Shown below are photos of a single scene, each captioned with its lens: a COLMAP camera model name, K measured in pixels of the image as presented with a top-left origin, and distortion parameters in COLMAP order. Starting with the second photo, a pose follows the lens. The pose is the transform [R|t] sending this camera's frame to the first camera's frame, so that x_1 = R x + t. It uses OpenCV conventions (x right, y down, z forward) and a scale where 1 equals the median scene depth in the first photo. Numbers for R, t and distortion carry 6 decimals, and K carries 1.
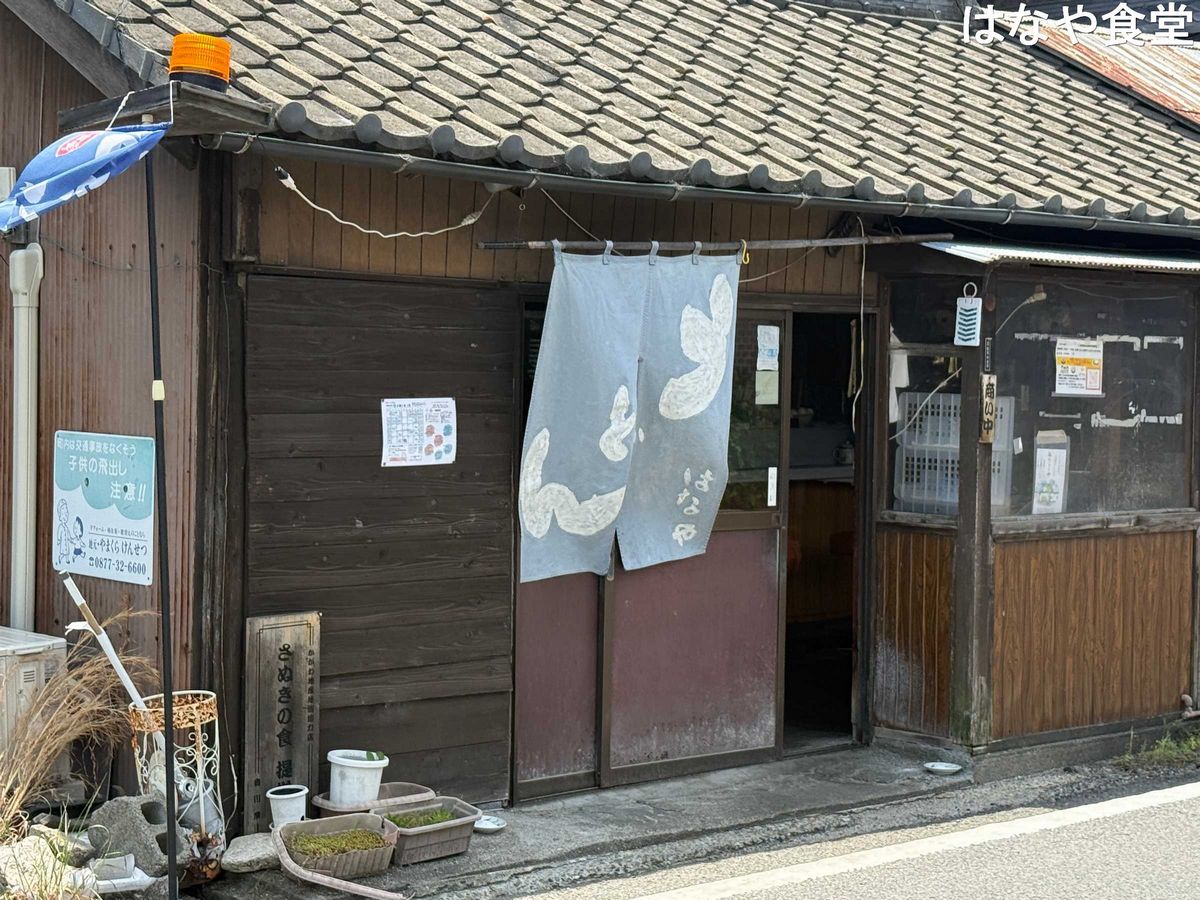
lens RADIAL K [[2261.4, 0, 598.1], [0, 2261.4, 376.8], [0, 0, 1]] dist [-0.019218, 1.470021]
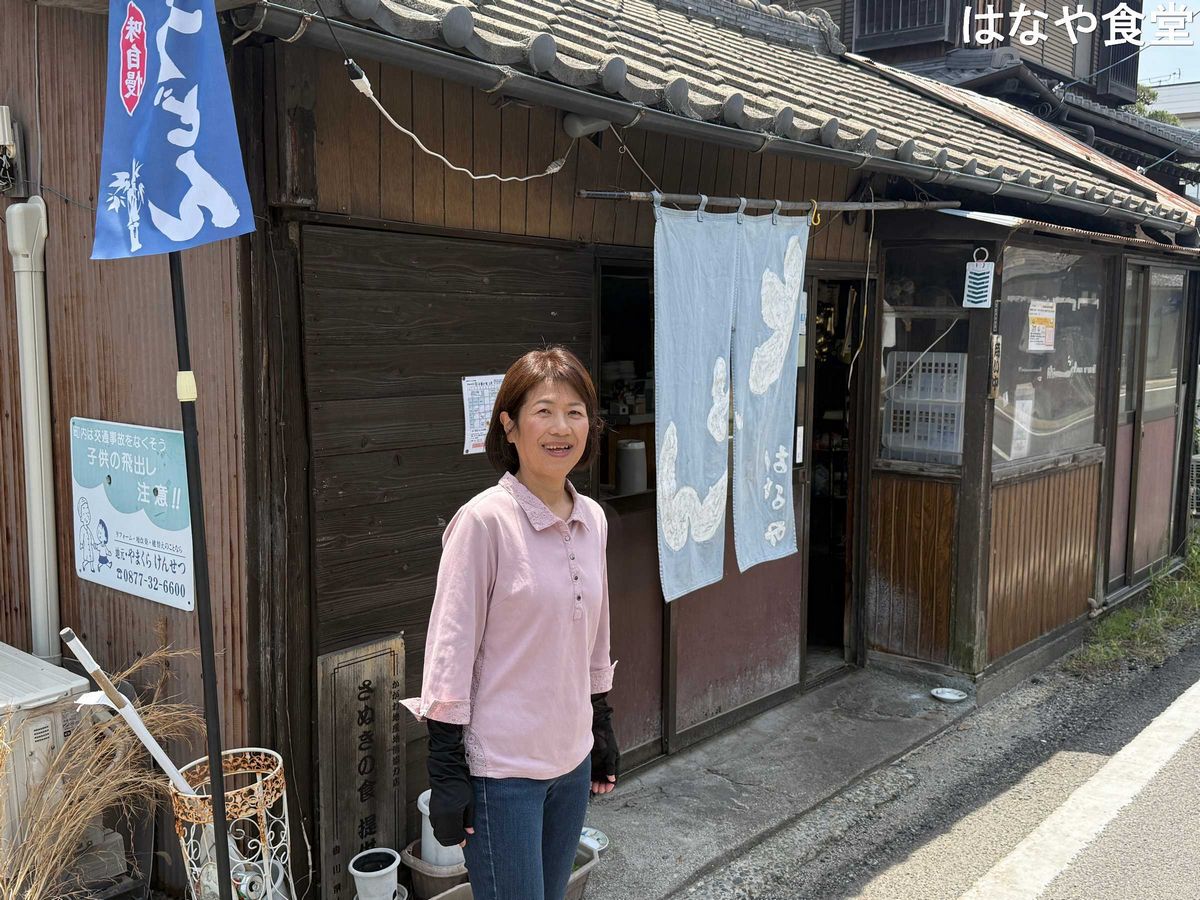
lens RADIAL K [[1207.7, 0, 600.0], [0, 1207.7, 450.0], [0, 0, 1]] dist [0.154179, -0.310671]
pose [[0.992841, -0.023173, 0.117173, -0.097748], [0.011427, 0.994928, 0.099941, -0.007995], [-0.118895, -0.097887, 0.988070, 0.529279]]
